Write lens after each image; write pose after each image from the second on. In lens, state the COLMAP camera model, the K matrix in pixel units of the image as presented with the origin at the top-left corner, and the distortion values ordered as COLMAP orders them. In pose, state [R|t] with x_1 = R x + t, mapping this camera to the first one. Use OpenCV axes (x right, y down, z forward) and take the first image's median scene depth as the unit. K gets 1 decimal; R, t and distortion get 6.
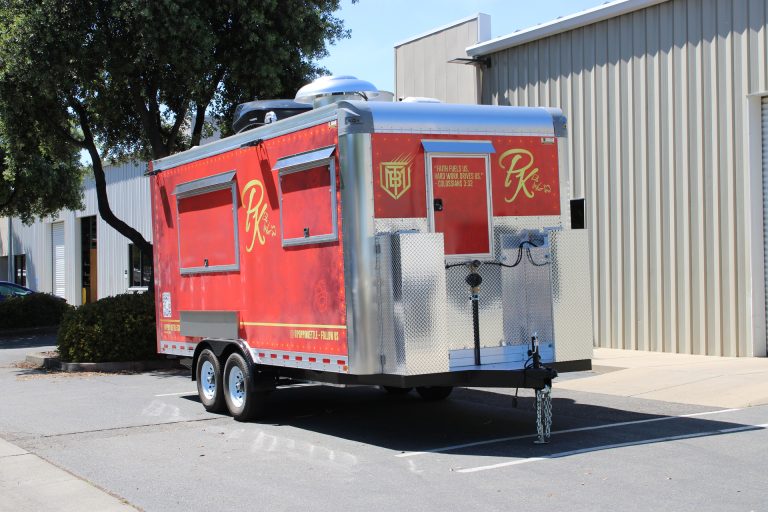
lens RADIAL K [[1207.1, 0, 394.0], [0, 1207.1, 256.2], [0, 0, 1]] dist [0.014376, -0.046100]
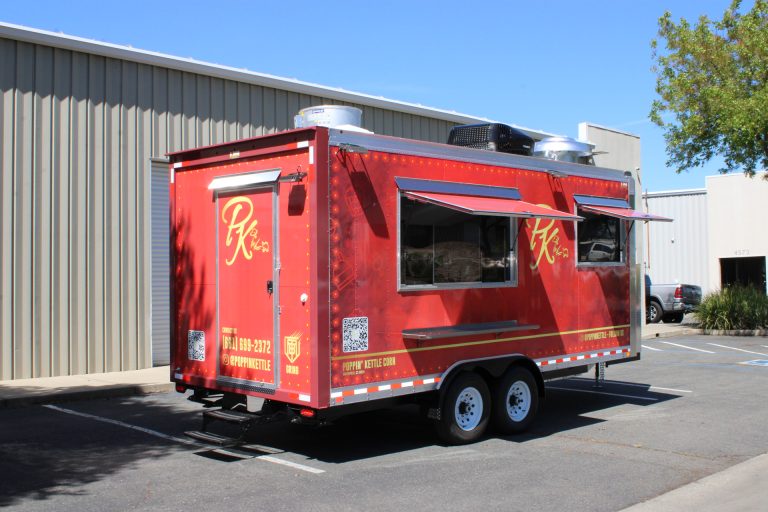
lens RADIAL K [[858.5, 0, 384.0], [0, 858.5, 256.0], [0, 0, 1]] dist [-0.076306, 0.012317]
pose [[-0.266529, 0.056129, 0.962191, -0.848652], [0.005612, 0.998376, -0.056686, 0.028149], [-0.963811, -0.009709, -0.266411, 1.384969]]
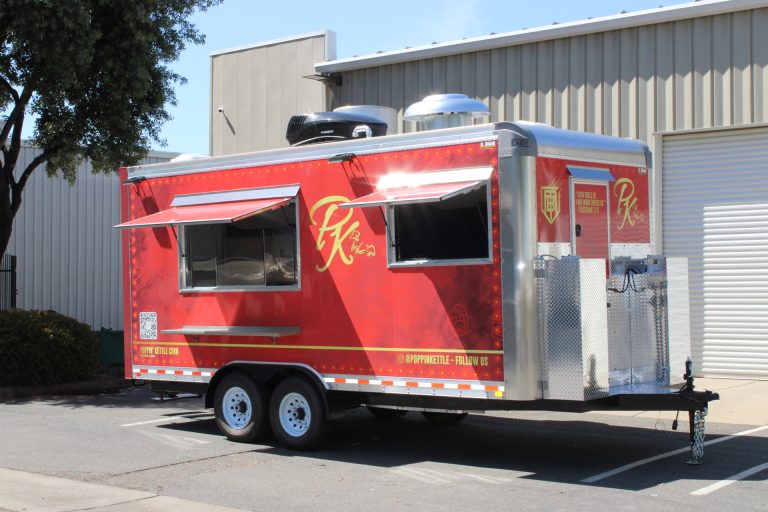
lens RADIAL K [[1207.1, 0, 394.0], [0, 1207.1, 256.2], [0, 0, 1]] dist [0.014376, -0.046100]
pose [[0.935470, 0.024768, 0.352537, -0.417007], [-0.020384, 0.999662, -0.016141, -0.001477], [-0.352818, 0.007913, 0.935659, 0.099712]]
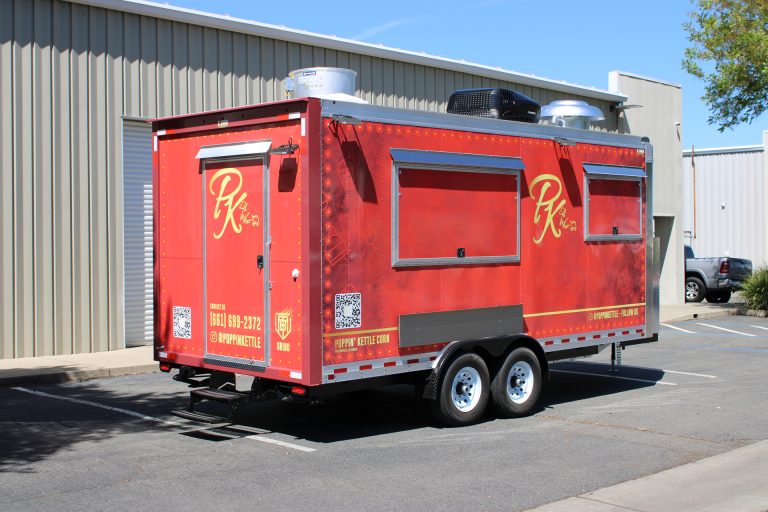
lens RADIAL K [[1032.3, 0, 384.0], [0, 1032.3, 256.0], [0, 0, 1]] dist [-0.024010, -0.044393]
pose [[-0.264146, 0.022230, 0.964226, -0.954945], [0.001729, 0.999744, -0.022575, 0.027275], [-0.964481, -0.004296, -0.264117, 1.407574]]
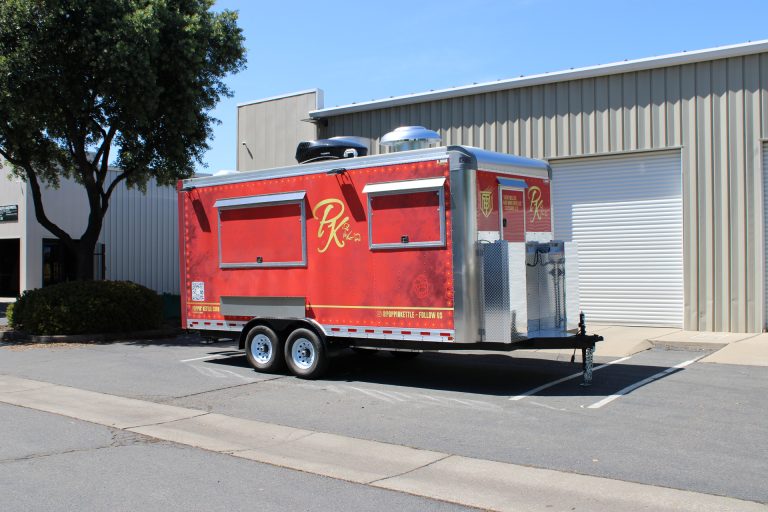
lens RADIAL K [[794.6, 0, 387.0], [0, 794.6, 255.9], [0, 0, 1]] dist [-0.085673, 0.001549]
pose [[0.919968, 0.016383, 0.391652, -0.413490], [-0.016690, 0.999857, -0.002620, 0.001448], [-0.391639, -0.004127, 0.920110, 0.171739]]
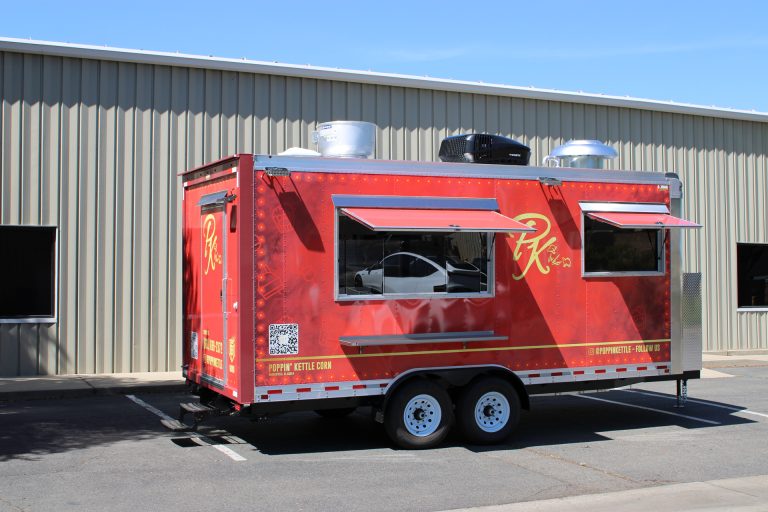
lens RADIAL K [[987.8, 0, 384.0], [0, 987.8, 256.0], [0, 0, 1]] dist [-0.044005, 0.005528]
pose [[0.081649, 0.048240, 0.995493, -1.029525], [-0.013877, 0.998786, -0.047261, 0.018927], [-0.996564, -0.009956, 0.082220, 1.089534]]
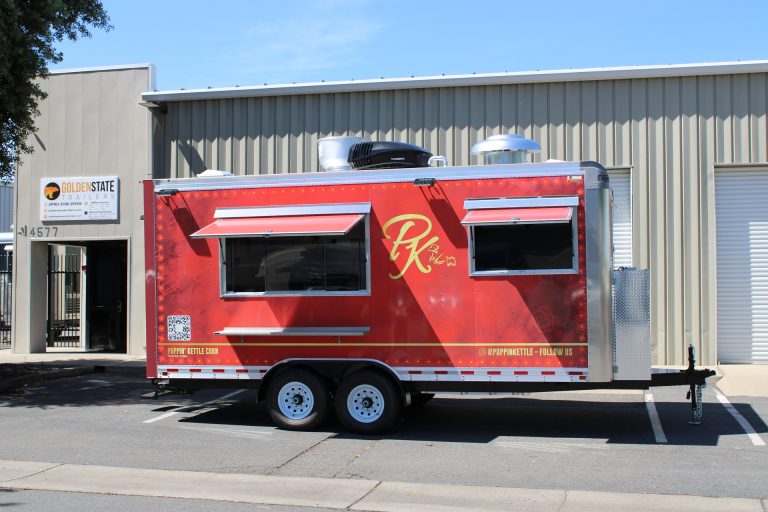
lens RADIAL K [[987.8, 0, 384.0], [0, 987.8, 256.0], [0, 0, 1]] dist [-0.044005, 0.005528]
pose [[0.688468, 0.042144, 0.724042, -0.809670], [-0.022804, 0.999075, -0.036469, 0.009035], [-0.724908, 0.008597, 0.688792, 0.405873]]
